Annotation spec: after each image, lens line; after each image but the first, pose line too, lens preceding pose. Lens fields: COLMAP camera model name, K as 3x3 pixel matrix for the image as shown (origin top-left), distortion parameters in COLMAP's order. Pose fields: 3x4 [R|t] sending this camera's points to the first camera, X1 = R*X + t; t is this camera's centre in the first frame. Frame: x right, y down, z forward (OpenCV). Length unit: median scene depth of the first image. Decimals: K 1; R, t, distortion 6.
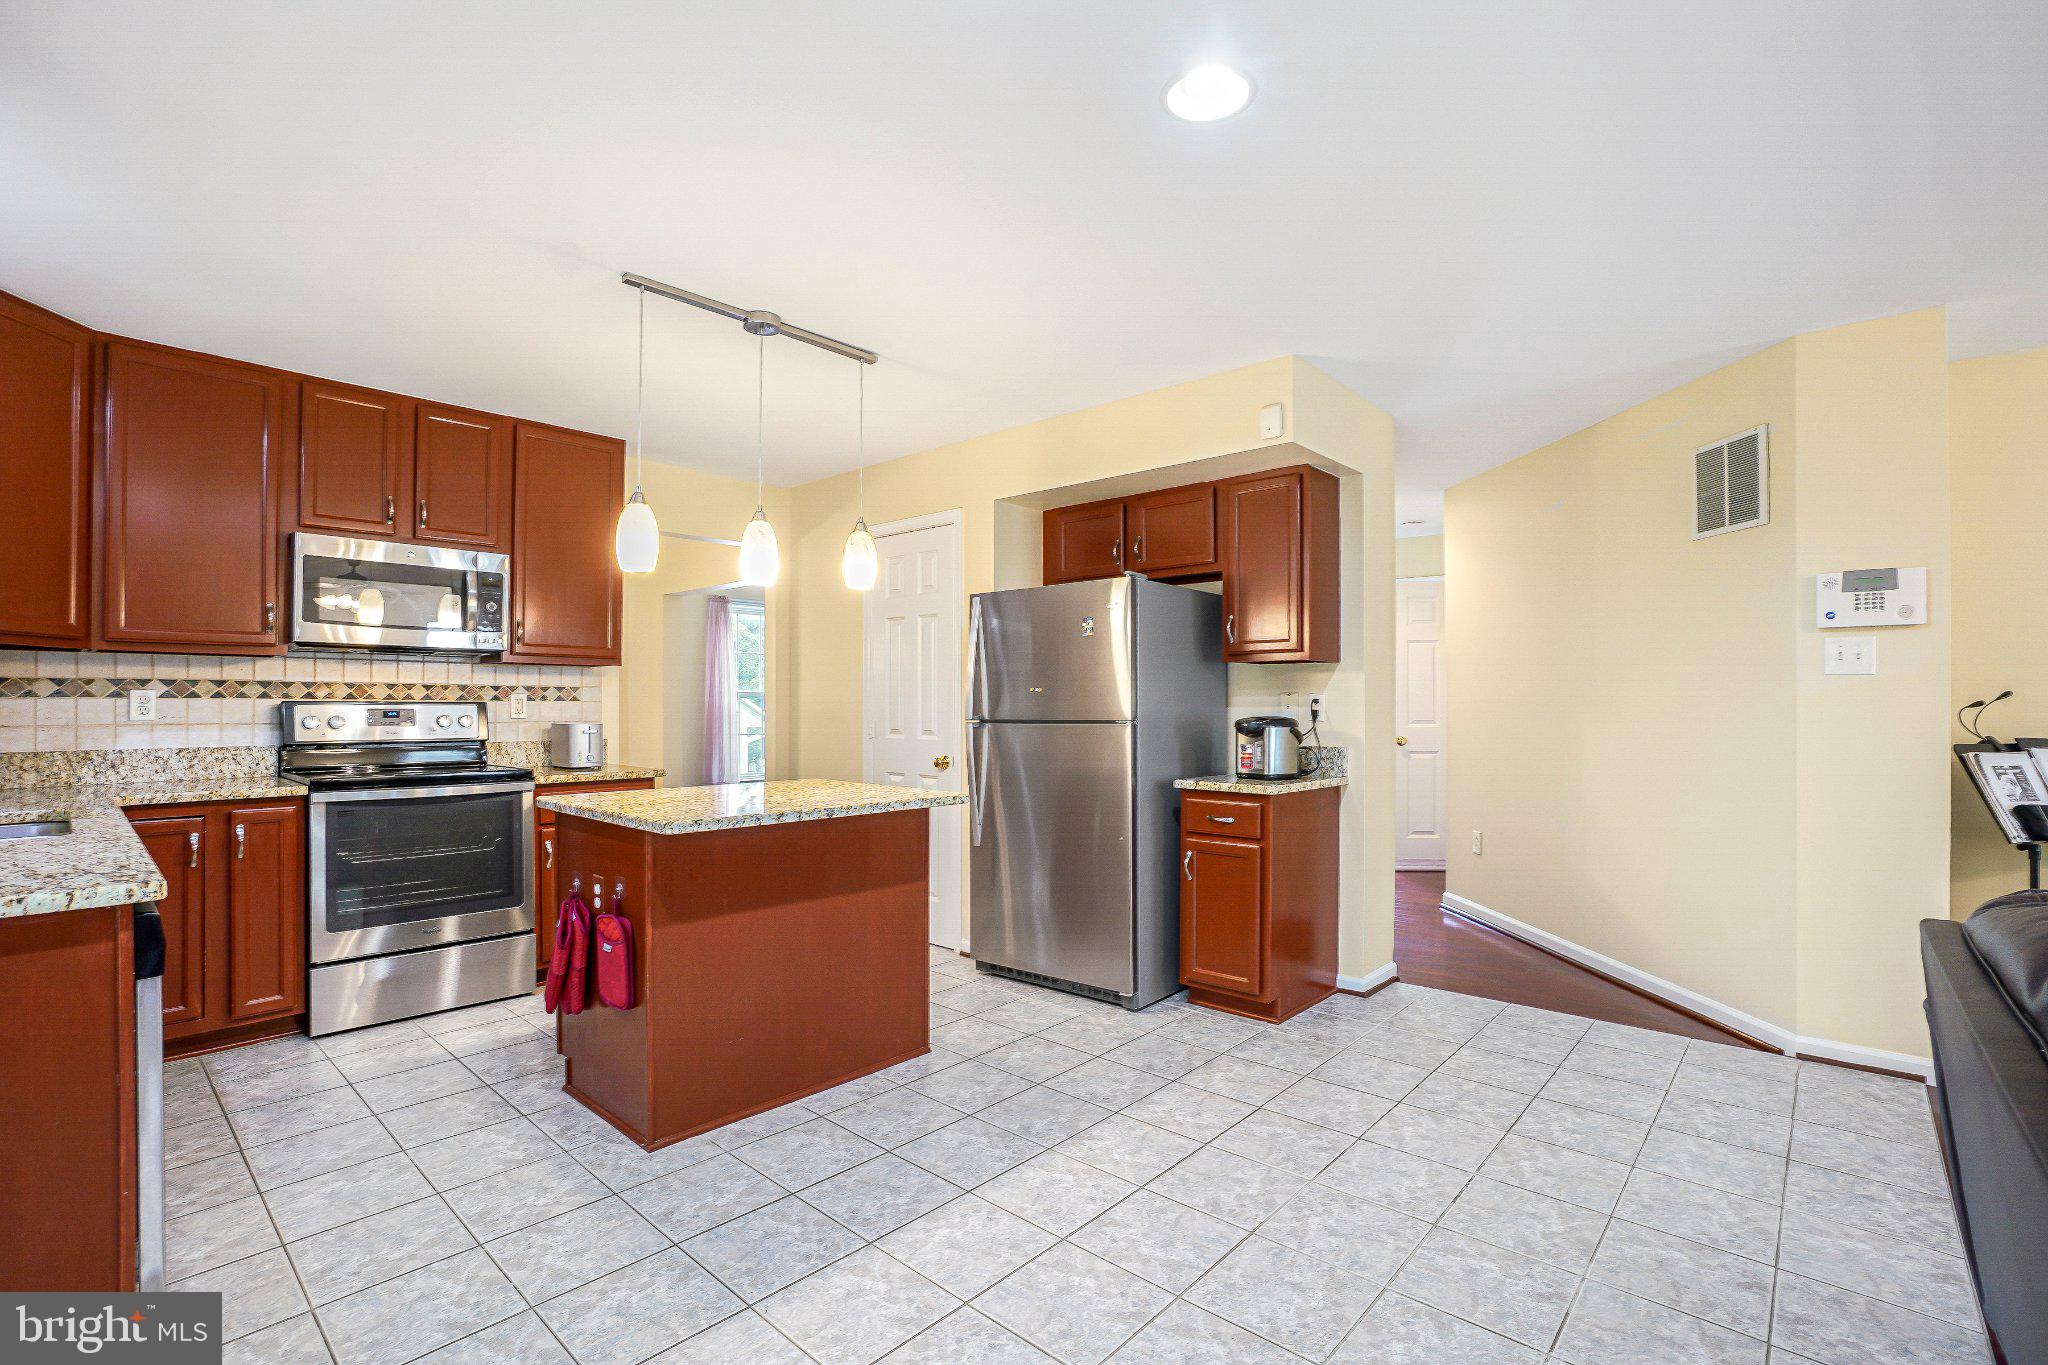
lens RADIAL K [[928.9, 0, 1019.9], [0, 928.9, 701.2], [0, 0, 1]] dist [-0.049667, 0.016550]
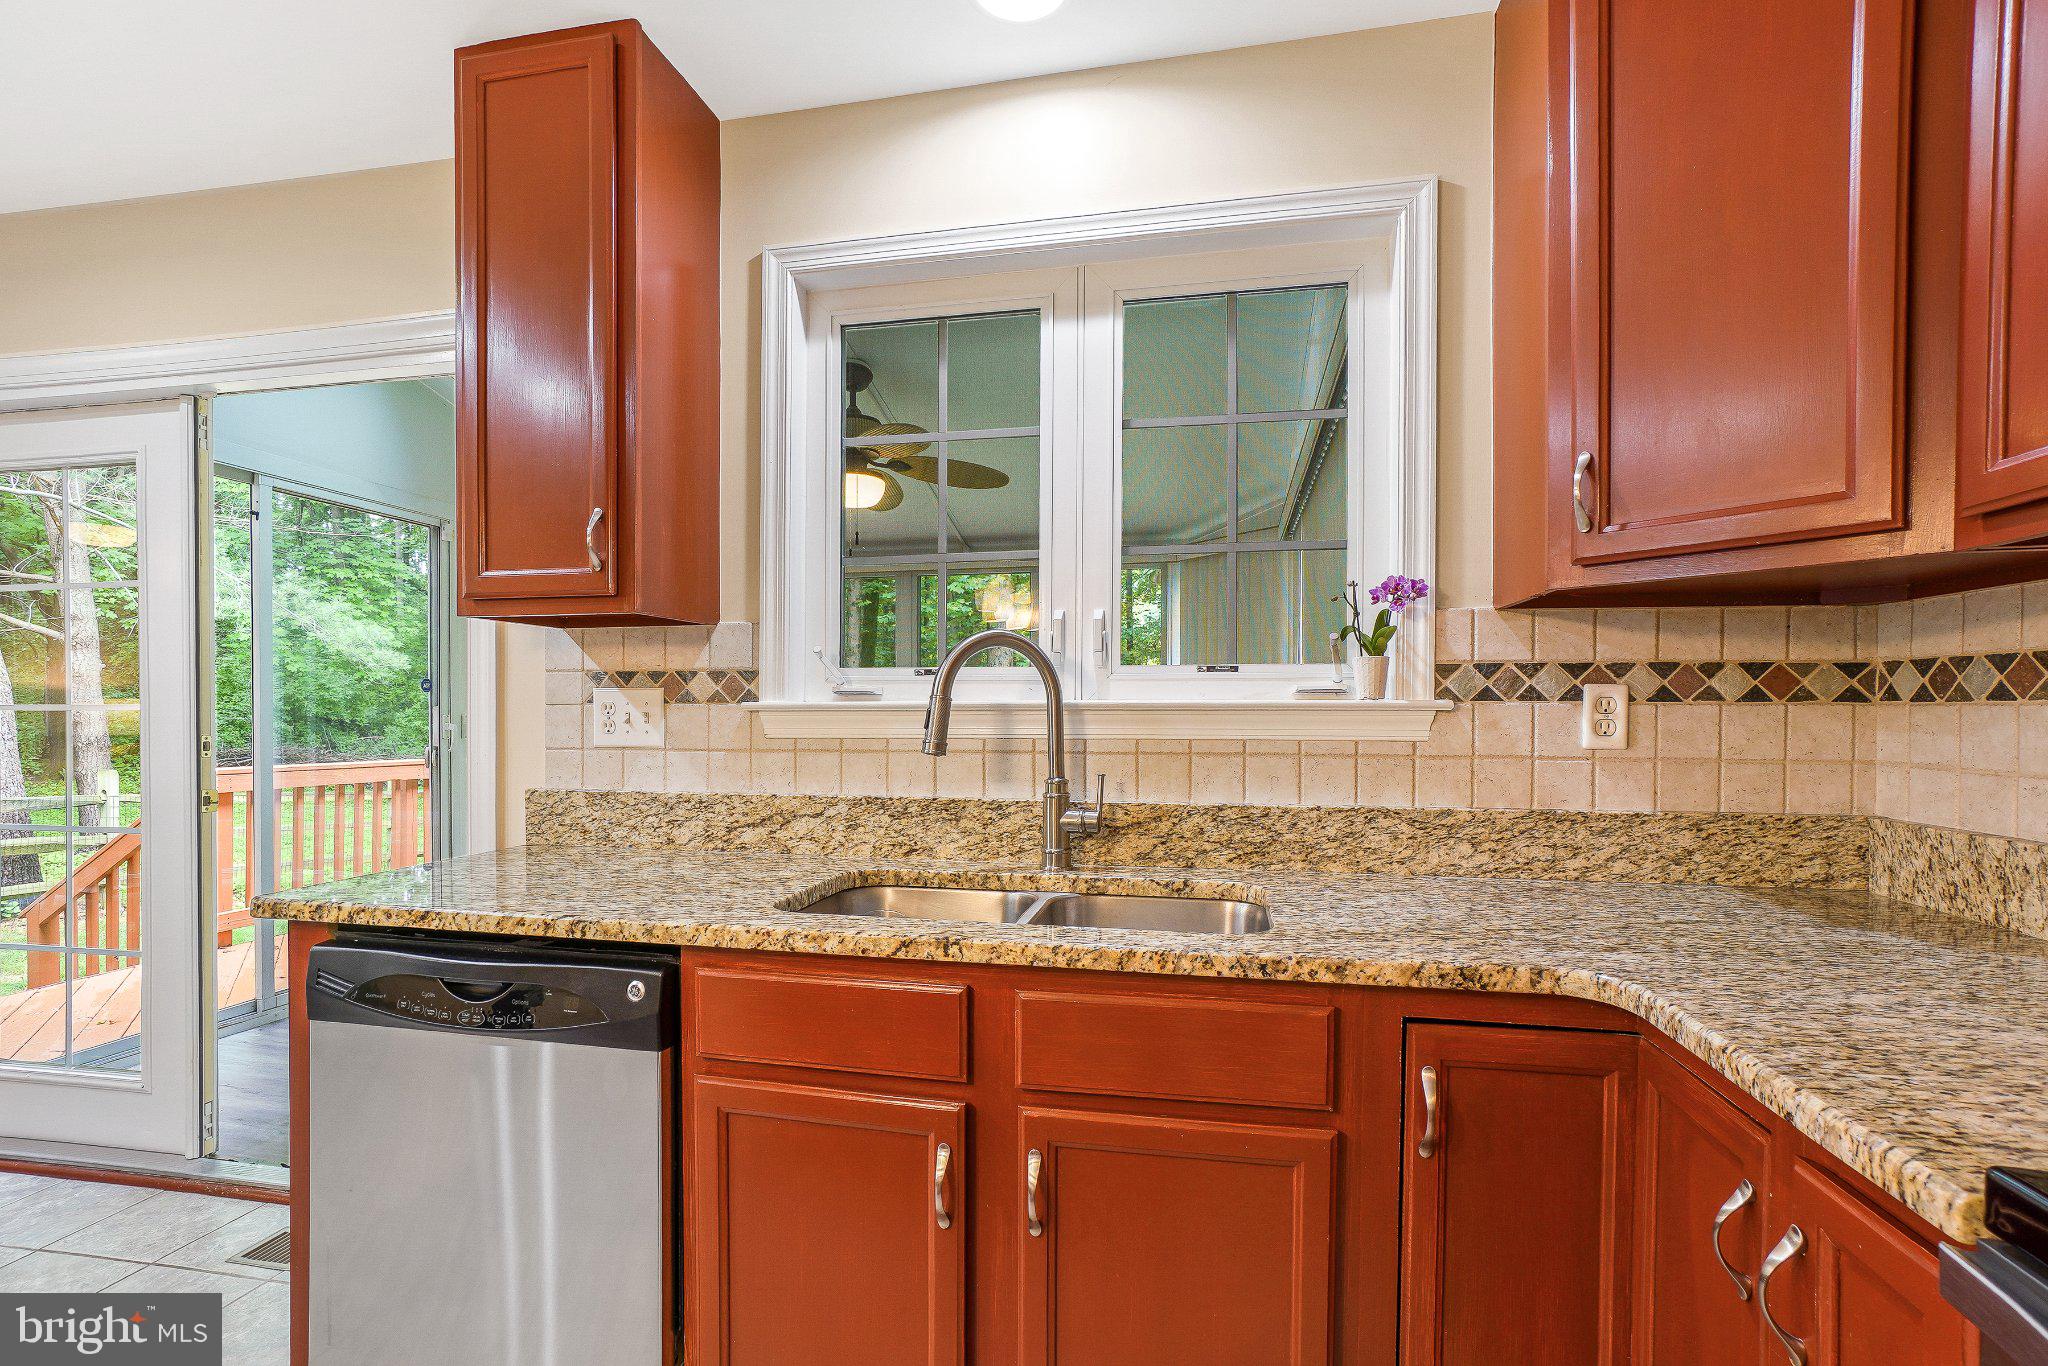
lens RADIAL K [[945.3, 0, 1021.3], [0, 945.3, 725.0], [0, 0, 1]] dist [-0.043239, 0.024040]
pose [[-0.857236, 0.005014, -0.514899, -0.486660], [-0.002334, 0.999904, 0.013623, 0.001192], [0.514918, 0.012880, -0.857143, 0.960427]]
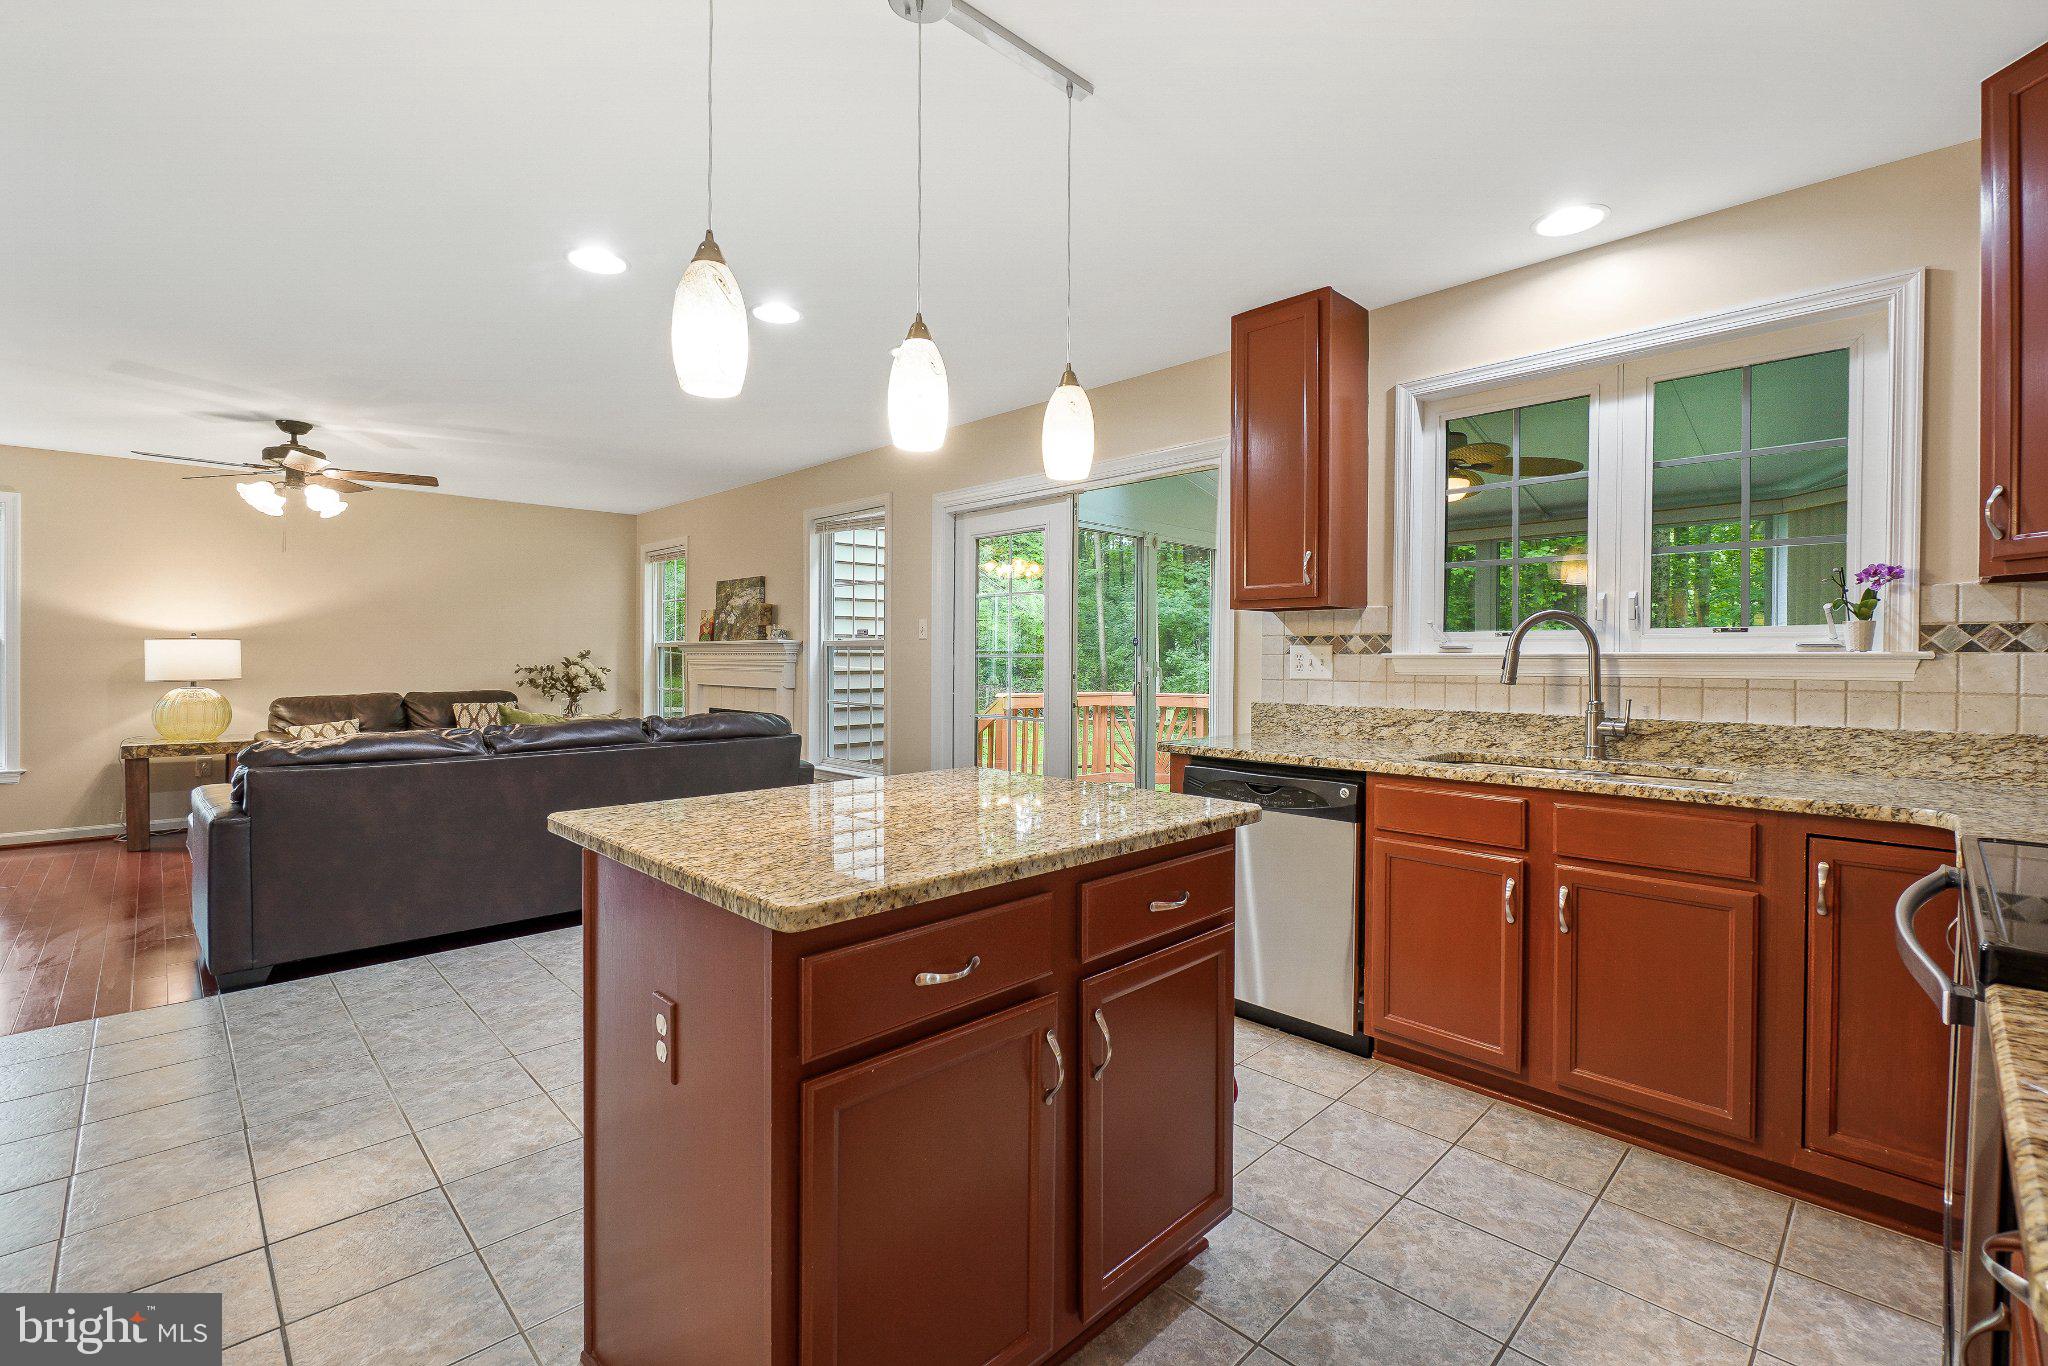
lens RADIAL K [[899.5, 0, 1026.9], [0, 899.5, 666.6], [0, 0, 1]] dist [-0.000603, -0.001211]
pose [[-0.998829, -0.005207, 0.048108, -0.317856], [-0.004756, 0.999944, 0.009485, 0.002096], [-0.048155, 0.009246, -0.998797, 1.321730]]
